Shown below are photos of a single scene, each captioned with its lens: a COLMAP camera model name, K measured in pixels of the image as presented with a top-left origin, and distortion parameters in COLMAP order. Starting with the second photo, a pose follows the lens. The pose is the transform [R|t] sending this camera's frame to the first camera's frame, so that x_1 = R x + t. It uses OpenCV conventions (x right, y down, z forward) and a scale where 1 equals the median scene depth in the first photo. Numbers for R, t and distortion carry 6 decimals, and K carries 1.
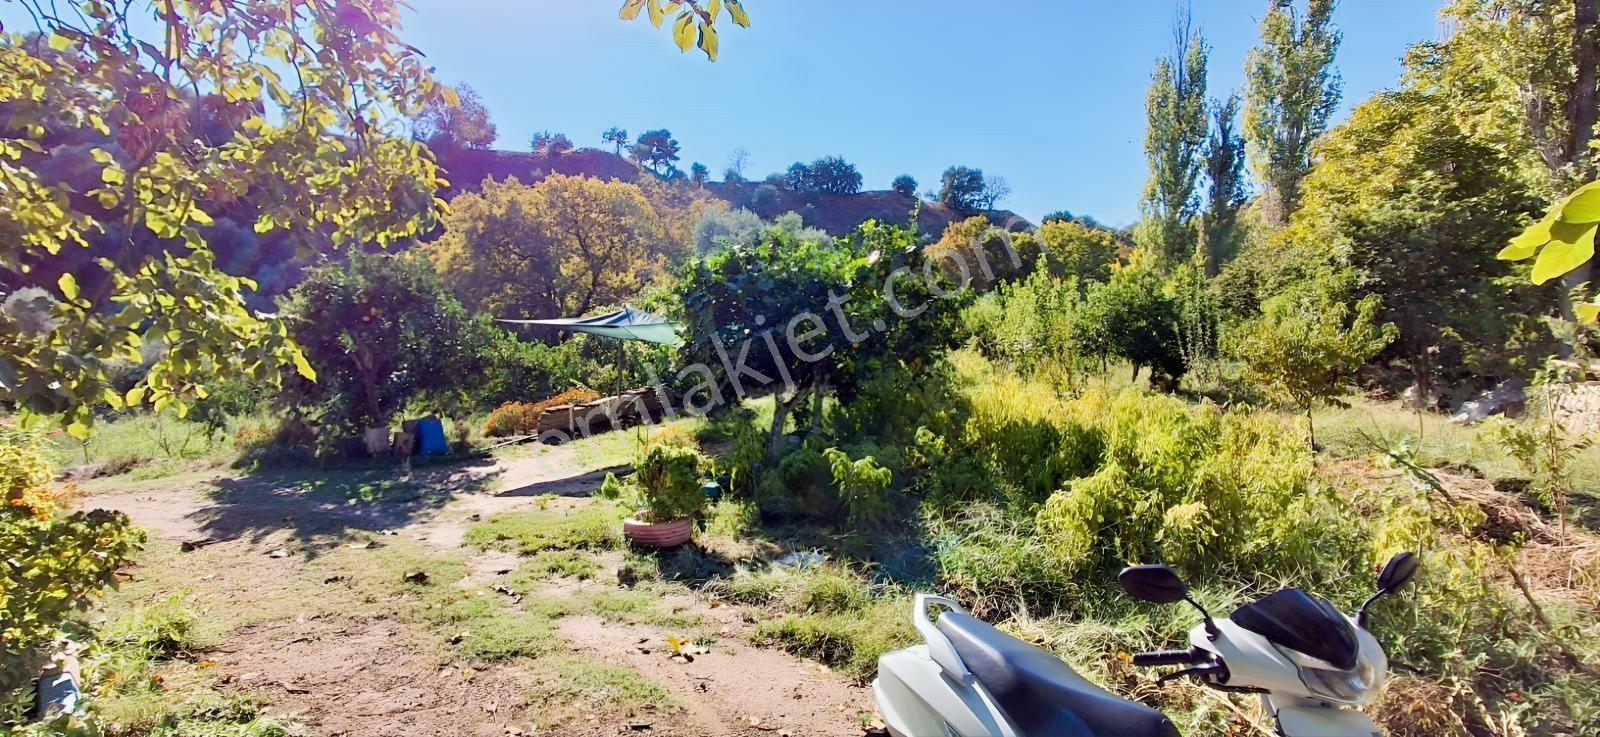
lens RADIAL K [[745.3, 0, 785.0], [0, 745.3, 359.2], [0, 0, 1]] dist [0.000701, 0.008339]
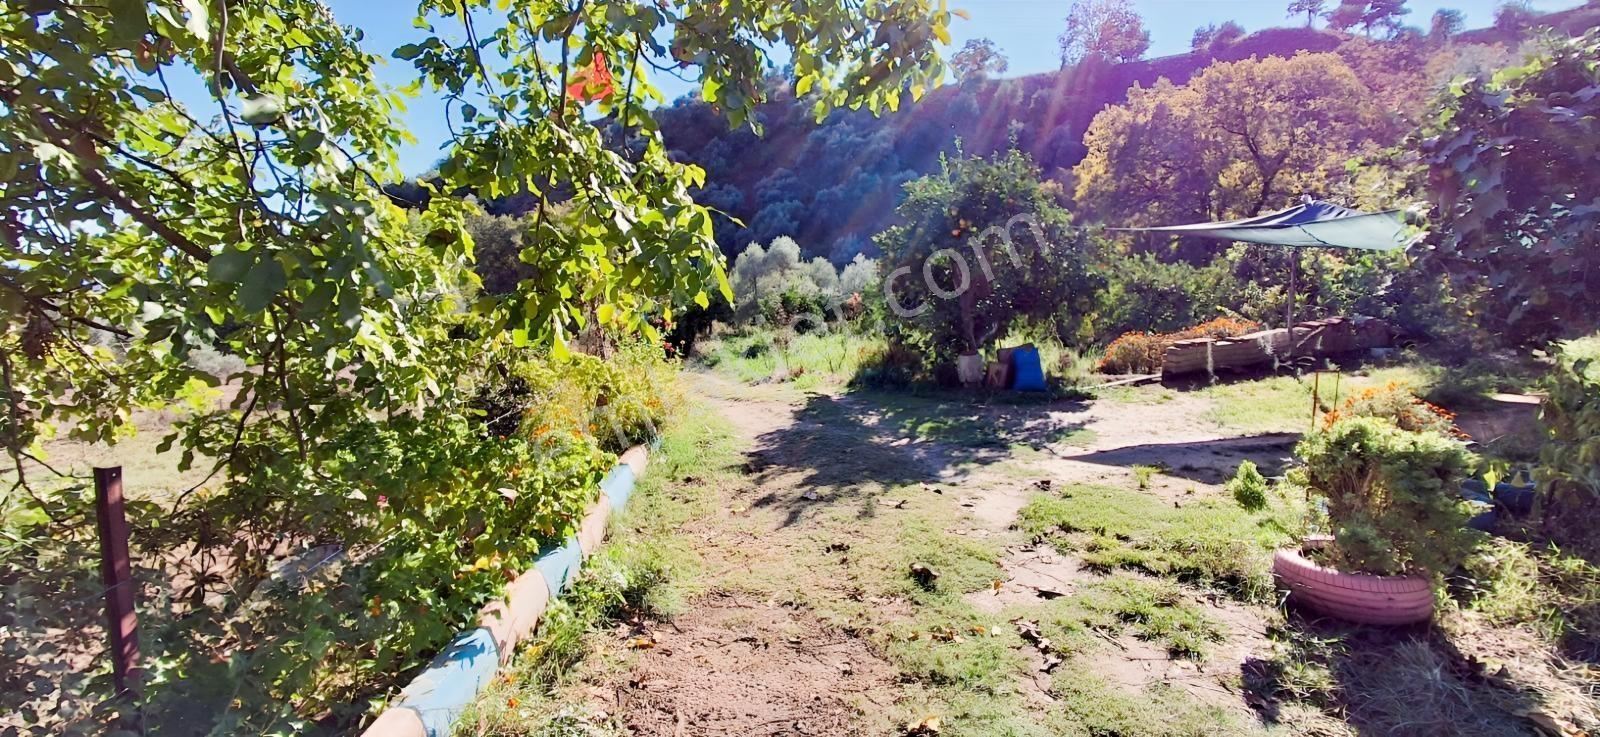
lens RADIAL K [[745.3, 0, 785.0], [0, 745.3, 359.2], [0, 0, 1]] dist [0.000701, 0.008339]
pose [[0.683415, 0.057115, -0.727792, -0.040446], [0.011100, 0.996007, 0.088587, 0.013237], [0.729945, -0.068620, 0.680052, 0.215894]]
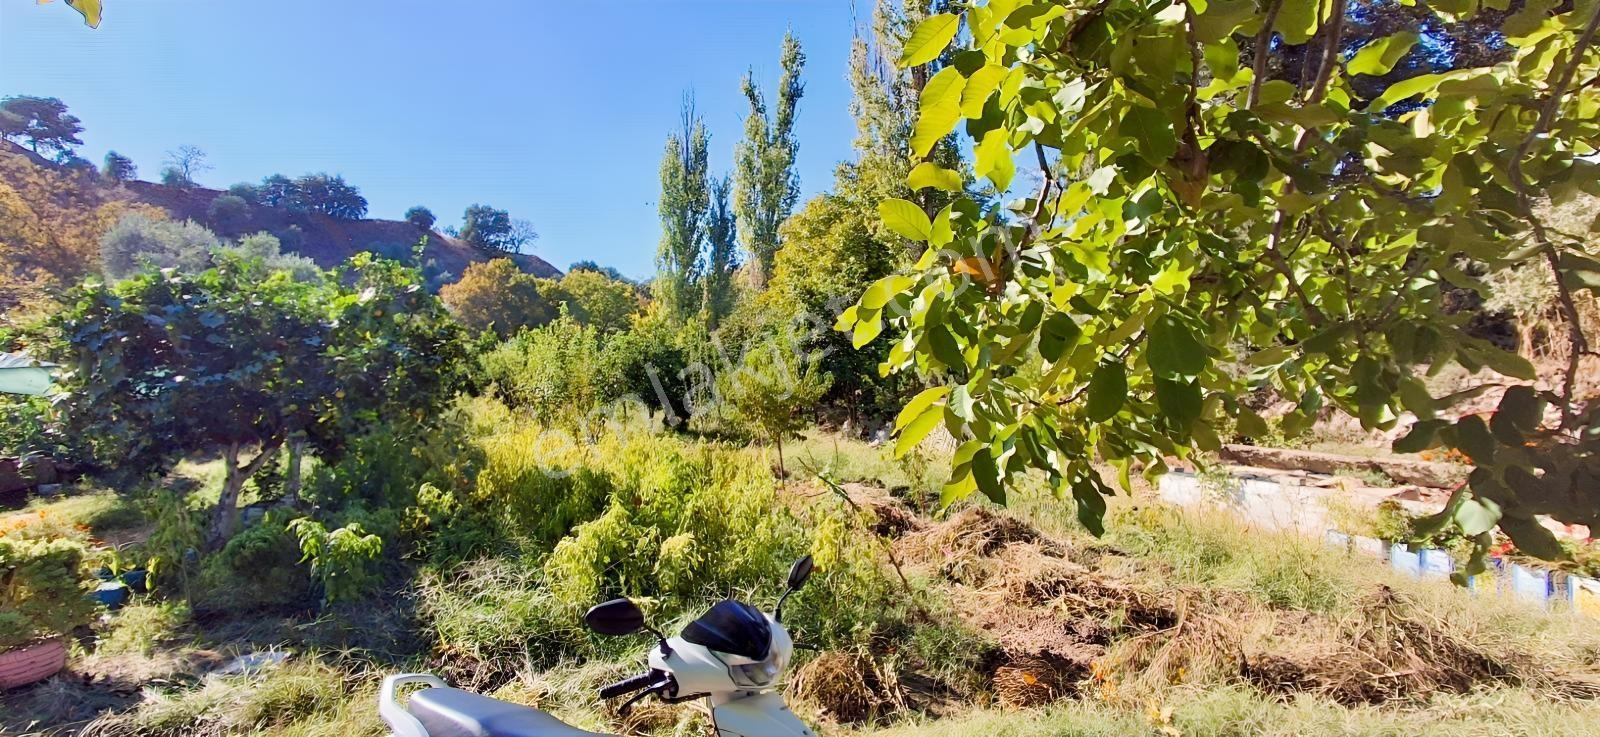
lens RADIAL K [[749.8, 0, 789.5], [0, 749.8, 357.6], [0, 0, 1]] dist [0.001438, 0.008221]
pose [[0.816293, 0.016534, 0.577401, 0.011207], [0.020049, 0.998177, -0.056927, -0.001237], [-0.577290, 0.058046, 0.814474, -0.008069]]
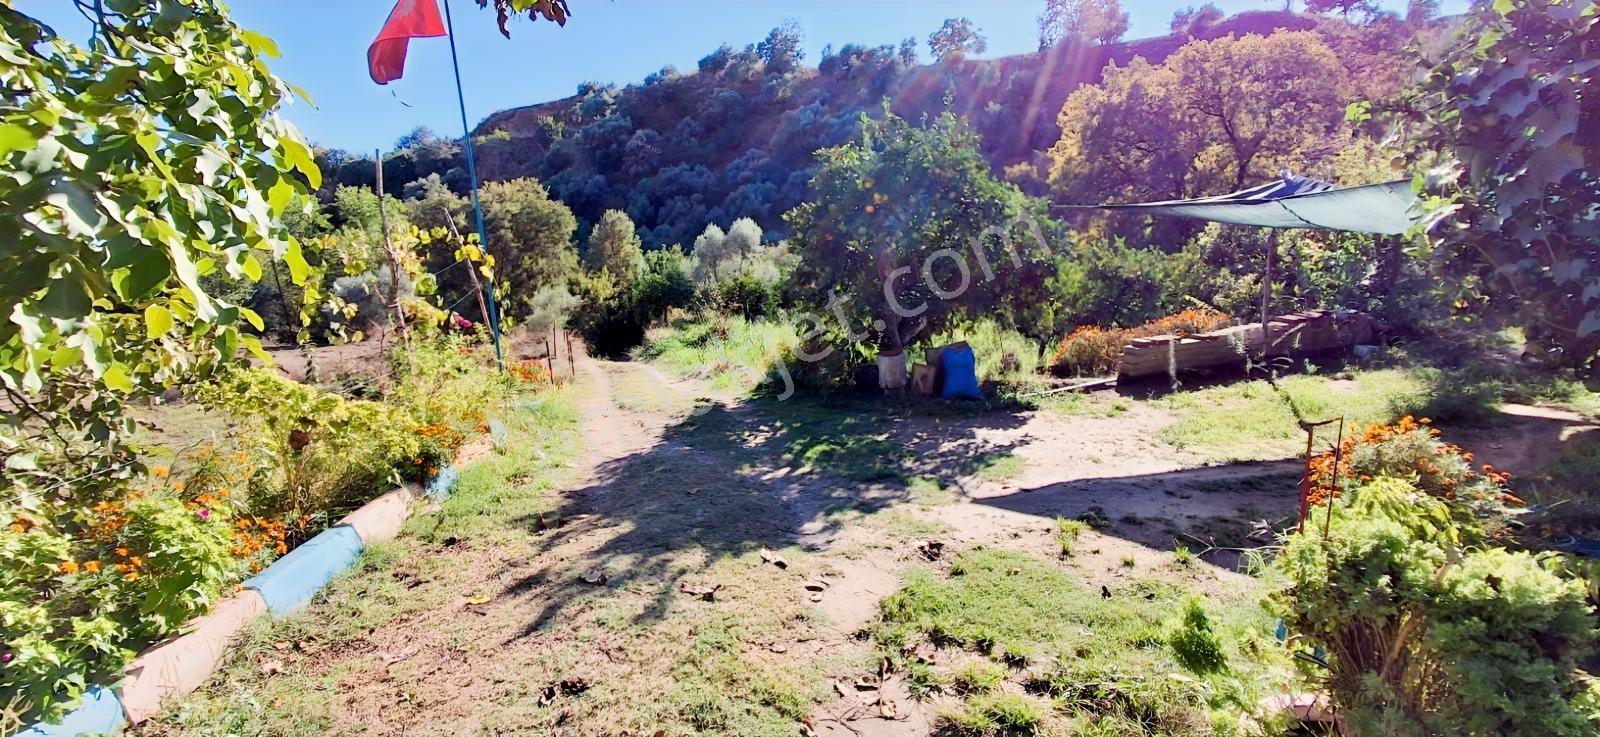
lens RADIAL K [[745.3, 0, 785.0], [0, 745.3, 359.2], [0, 0, 1]] dist [0.000701, 0.008339]
pose [[0.701373, 0.073896, -0.708954, -0.079506], [0.006736, 0.993880, 0.110259, 0.009635], [0.712763, -0.082108, 0.696583, 0.378819]]
